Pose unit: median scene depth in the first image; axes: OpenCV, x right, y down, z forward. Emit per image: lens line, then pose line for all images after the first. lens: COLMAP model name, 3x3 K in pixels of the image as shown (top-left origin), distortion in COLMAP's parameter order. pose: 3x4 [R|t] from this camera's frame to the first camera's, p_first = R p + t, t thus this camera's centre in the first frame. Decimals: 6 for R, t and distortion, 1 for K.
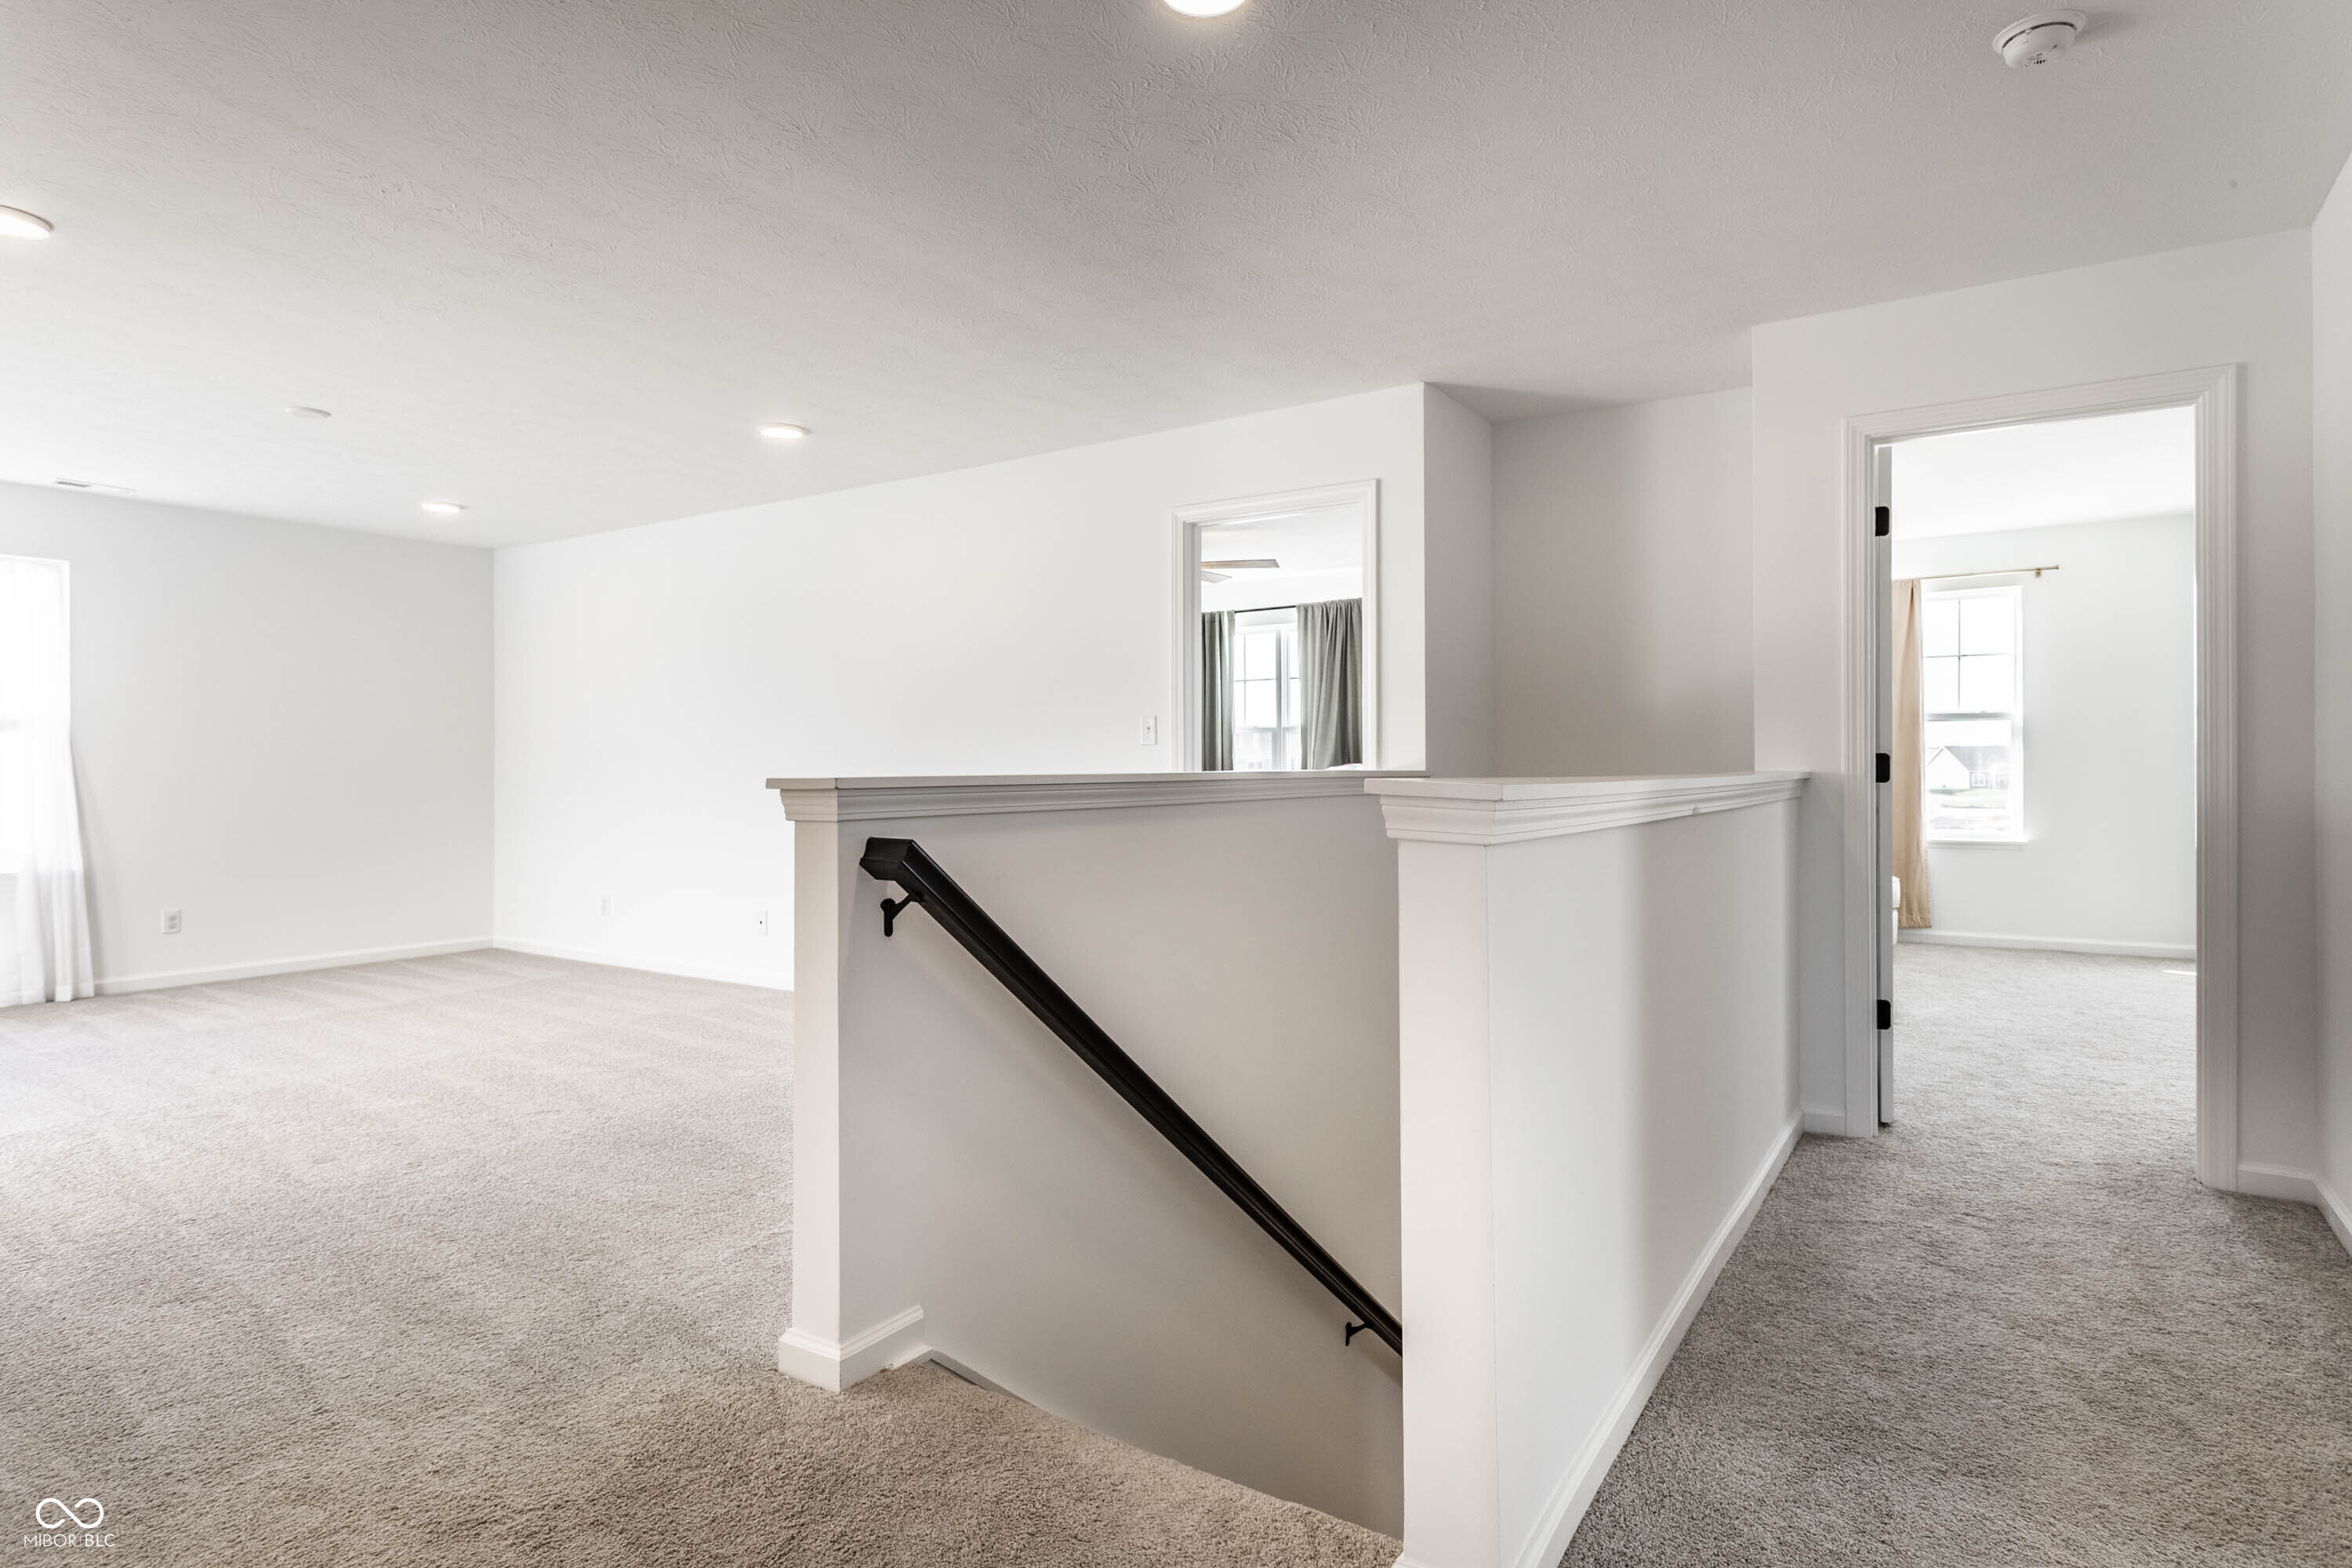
lens RADIAL K [[1301.0, 0, 1176.0], [0, 1301.0, 784.0], [0, 0, 1]] dist [-0.001787, -0.000389]
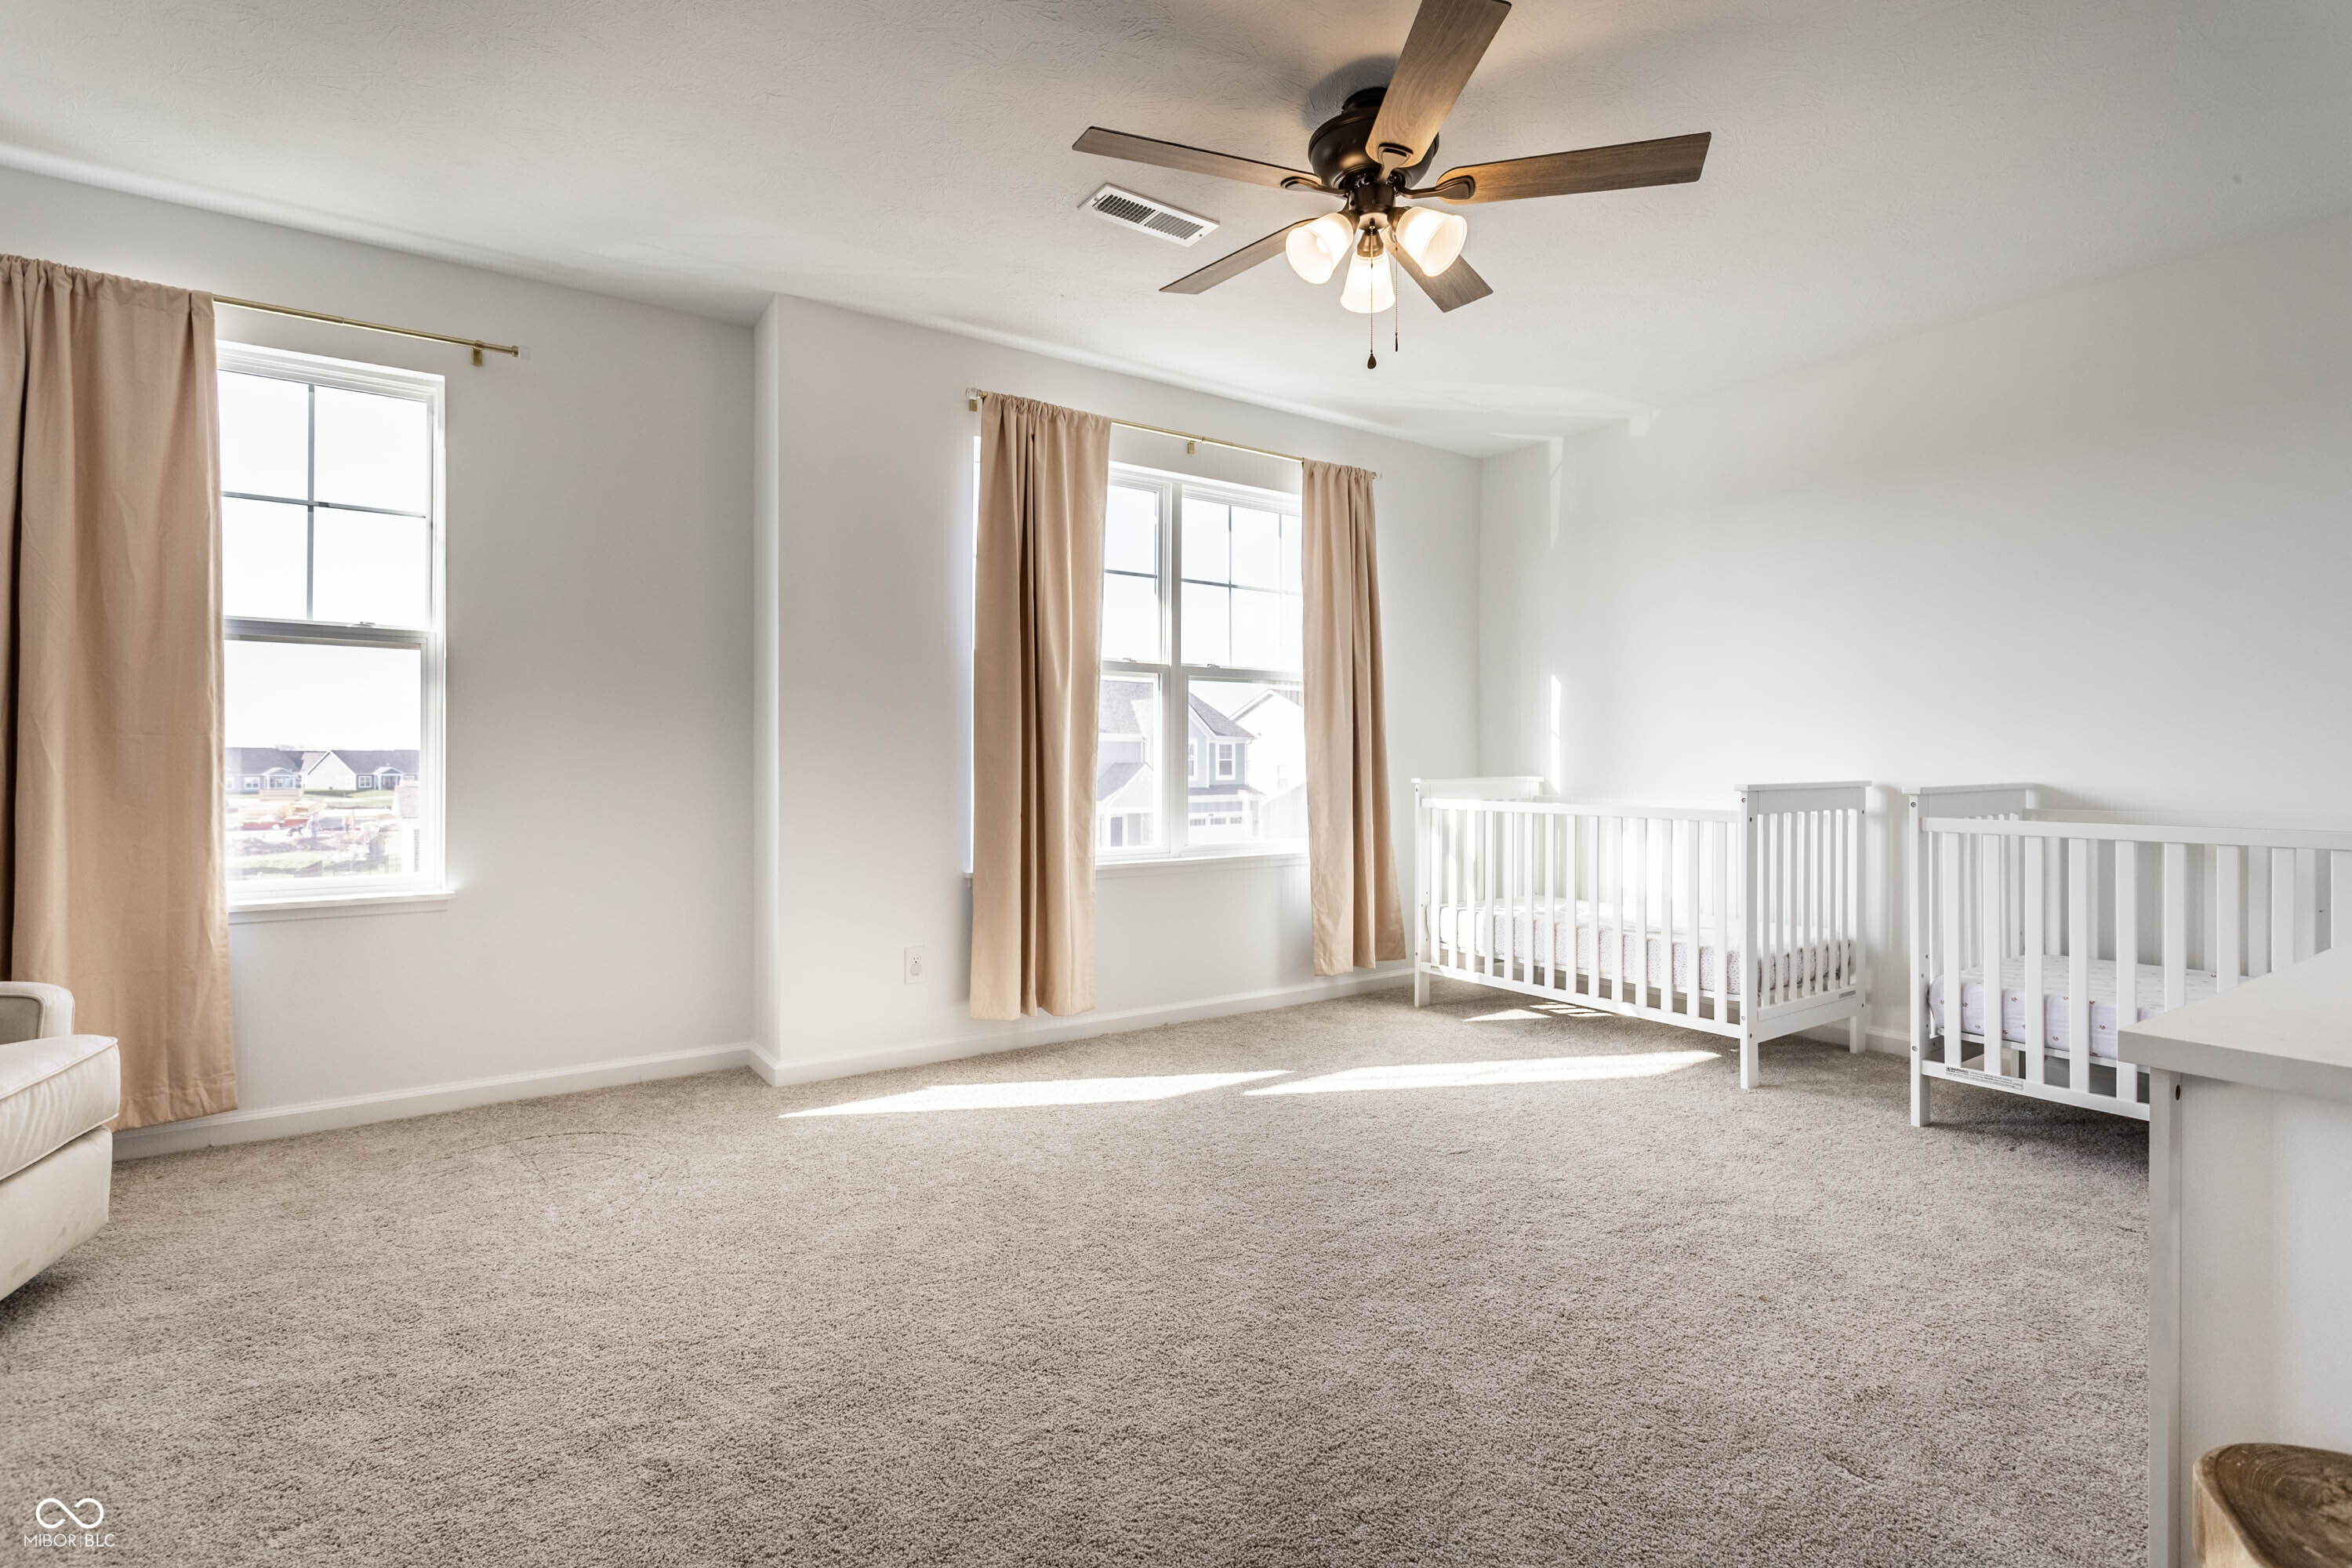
lens RADIAL K [[1136.8, 0, 1176.0], [0, 1136.8, 784.0], [0, 0, 1]] dist [-0.003413, -0.000788]
pose [[0.387074, 0.000420, 0.922049, 0.354474], [0.000817, 0.999999, -0.000799, 0.003054], [-0.922048, 0.001063, 0.387073, 0.566471]]
